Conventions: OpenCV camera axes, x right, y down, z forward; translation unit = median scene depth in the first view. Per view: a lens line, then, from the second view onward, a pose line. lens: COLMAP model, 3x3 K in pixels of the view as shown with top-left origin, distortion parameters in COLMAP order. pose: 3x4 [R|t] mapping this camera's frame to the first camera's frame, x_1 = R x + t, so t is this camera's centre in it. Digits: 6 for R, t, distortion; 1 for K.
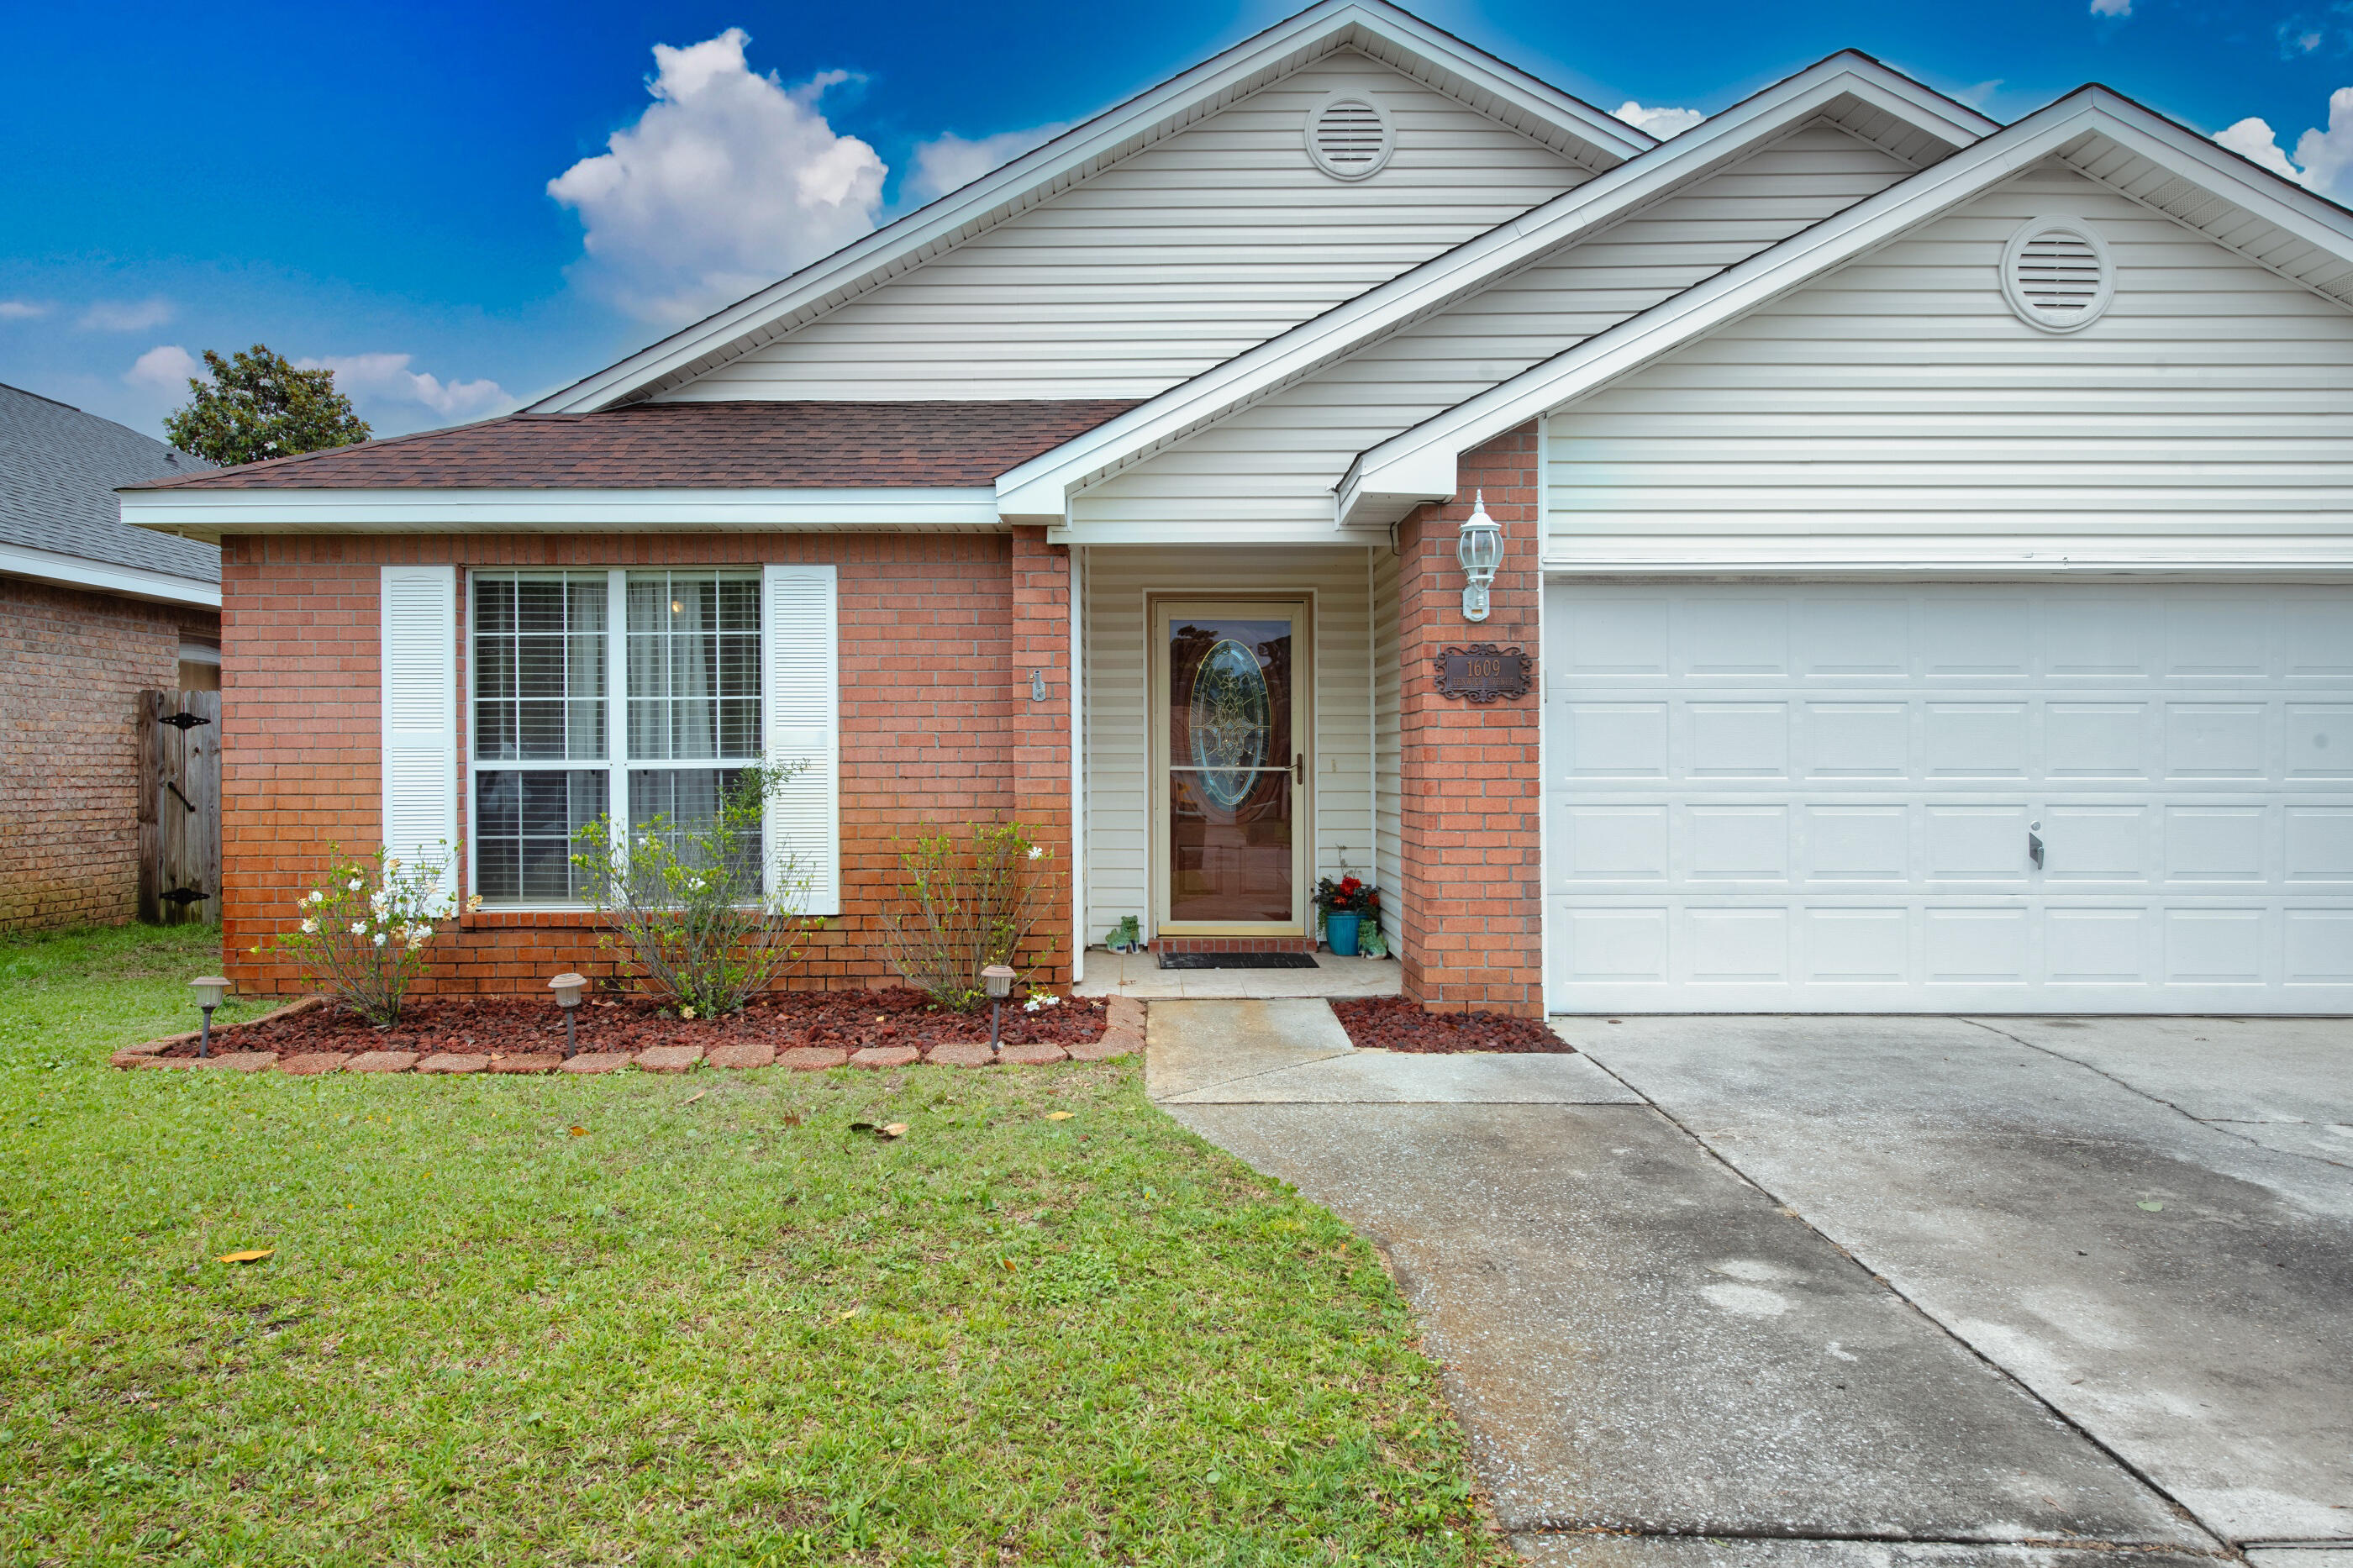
lens RADIAL K [[1573.9, 0, 1176.8], [0, 1573.9, 778.0], [0, 0, 1]] dist [0.016717, -0.000335]
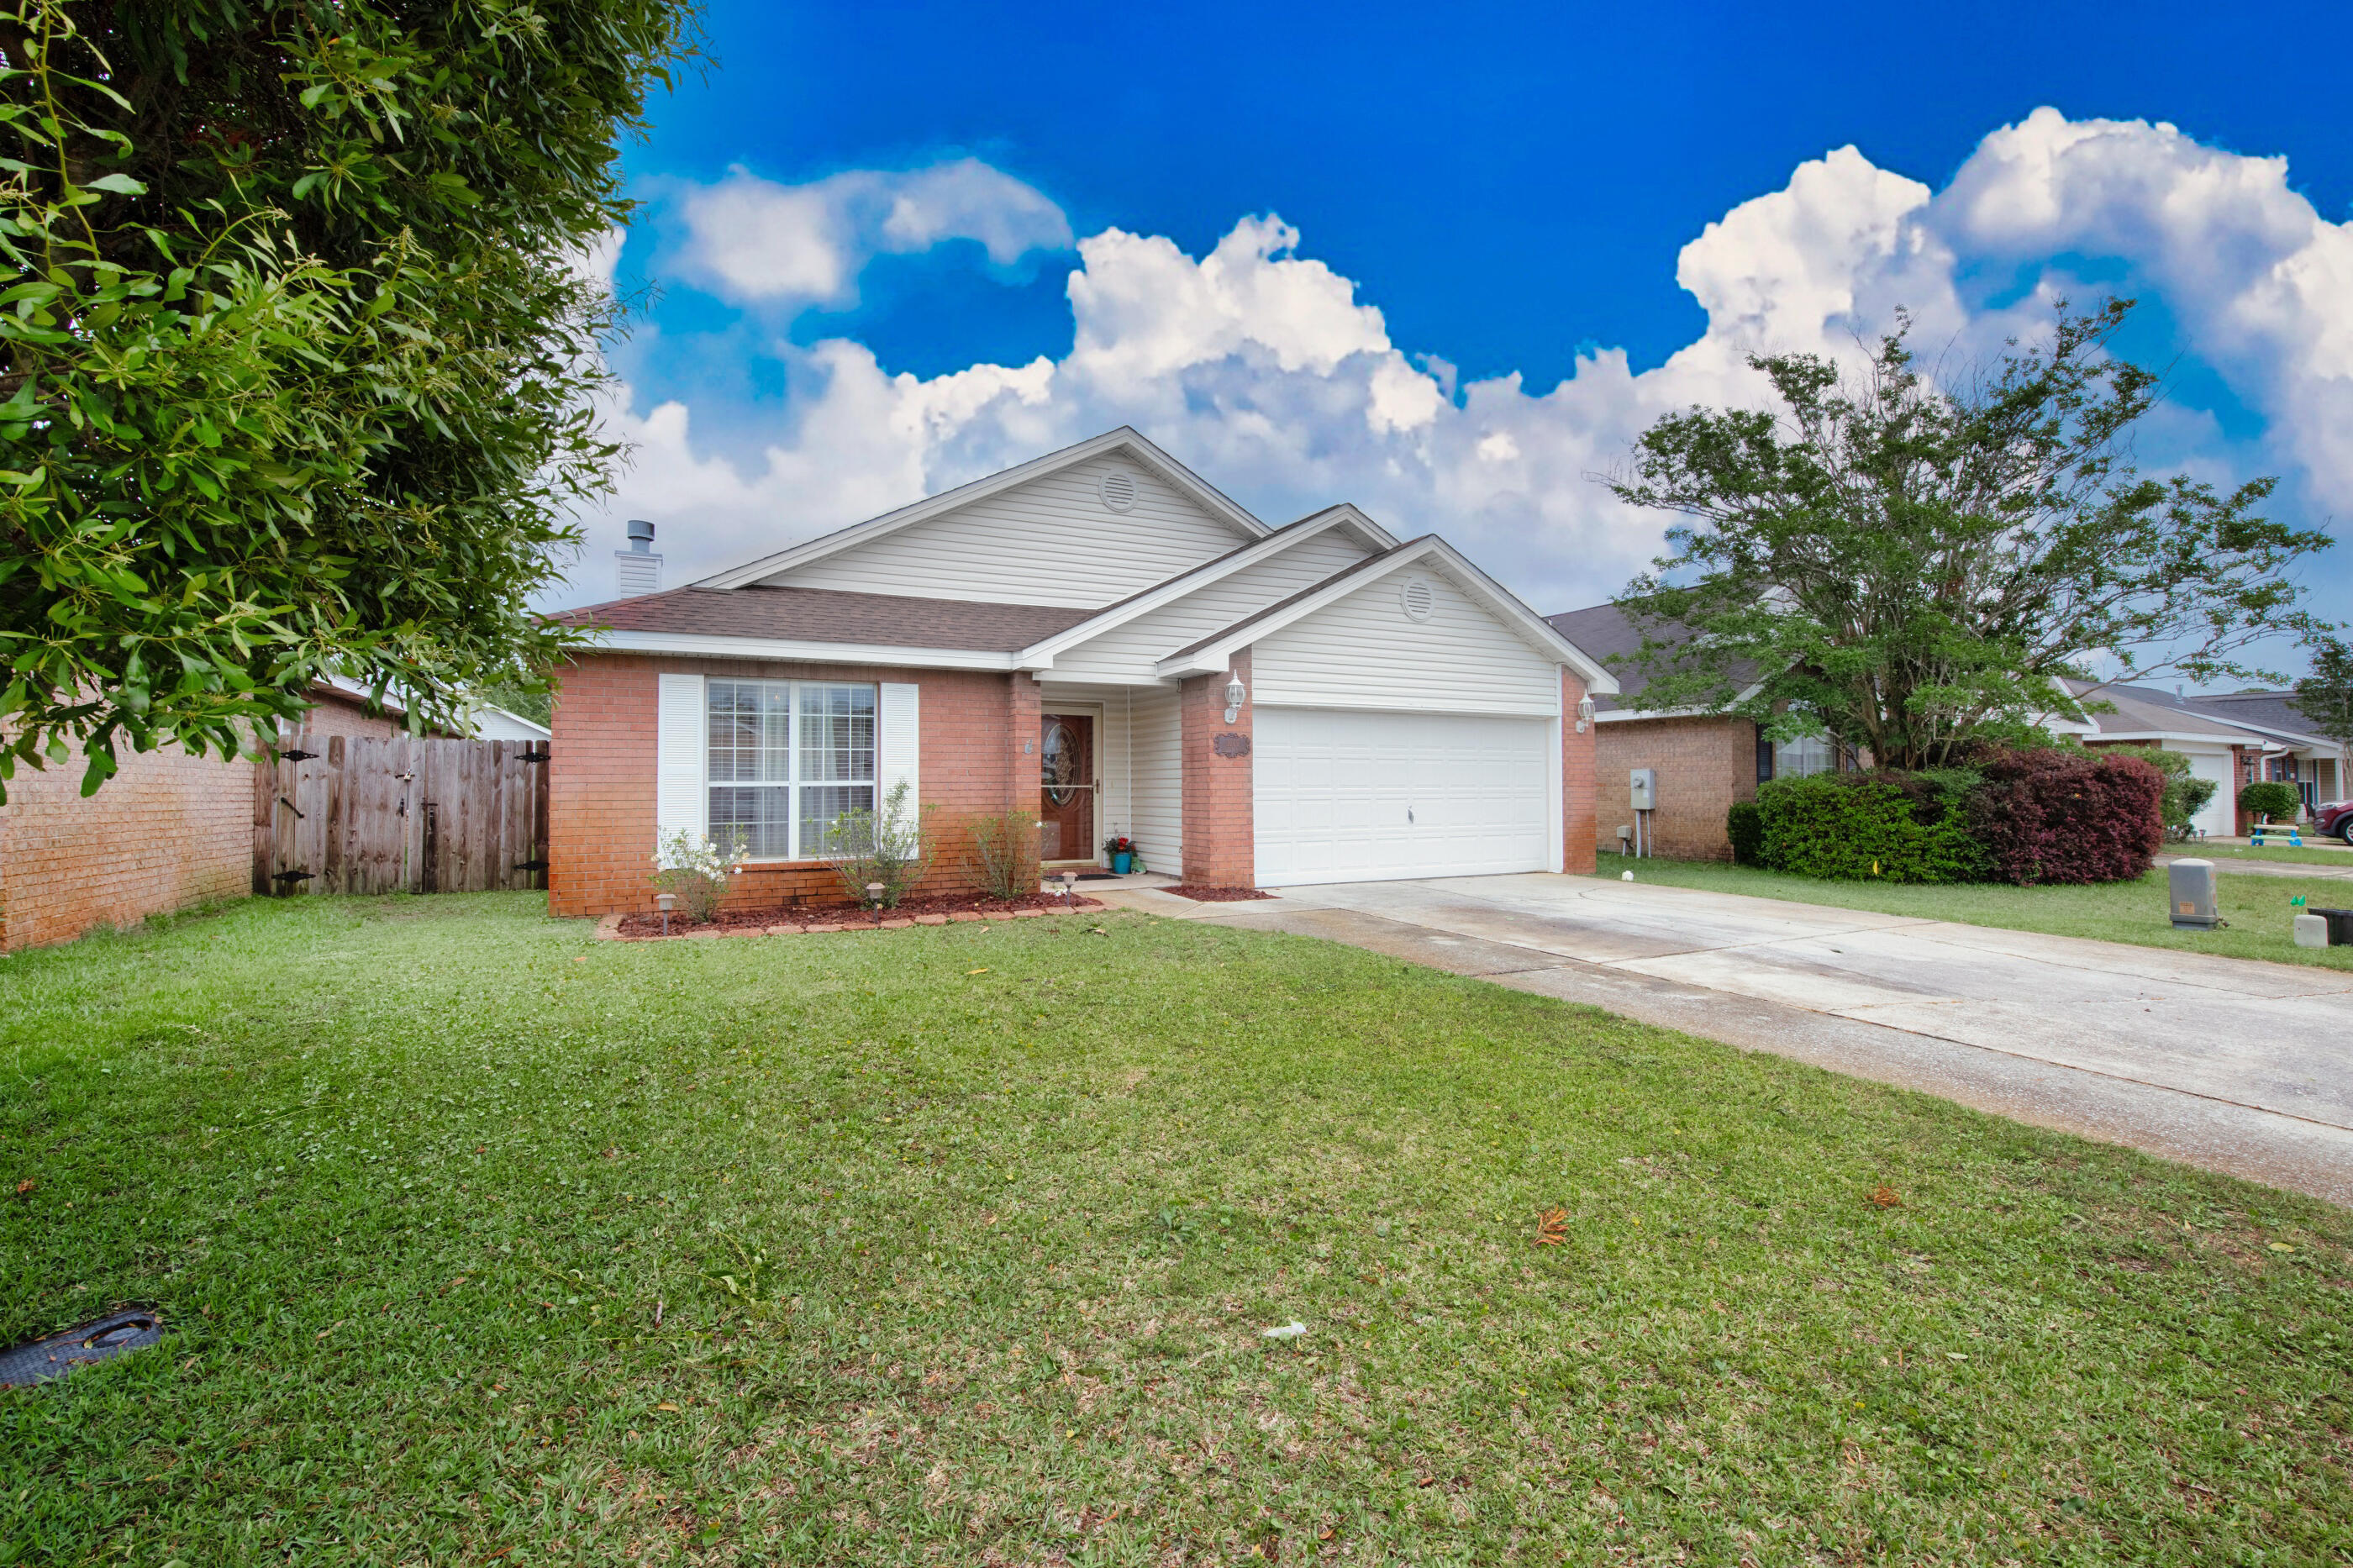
lens RADIAL K [[1001.4, 0, 1176.4], [0, 1001.4, 783.7], [0, 0, 1]] dist [-0.000113, 0.000008]
pose [[0.897166, 0.000696, 0.441694, -0.501784], [0.005694, 0.999897, -0.013142, 0.010319], [-0.441658, 0.014306, 0.897070, -0.295762]]
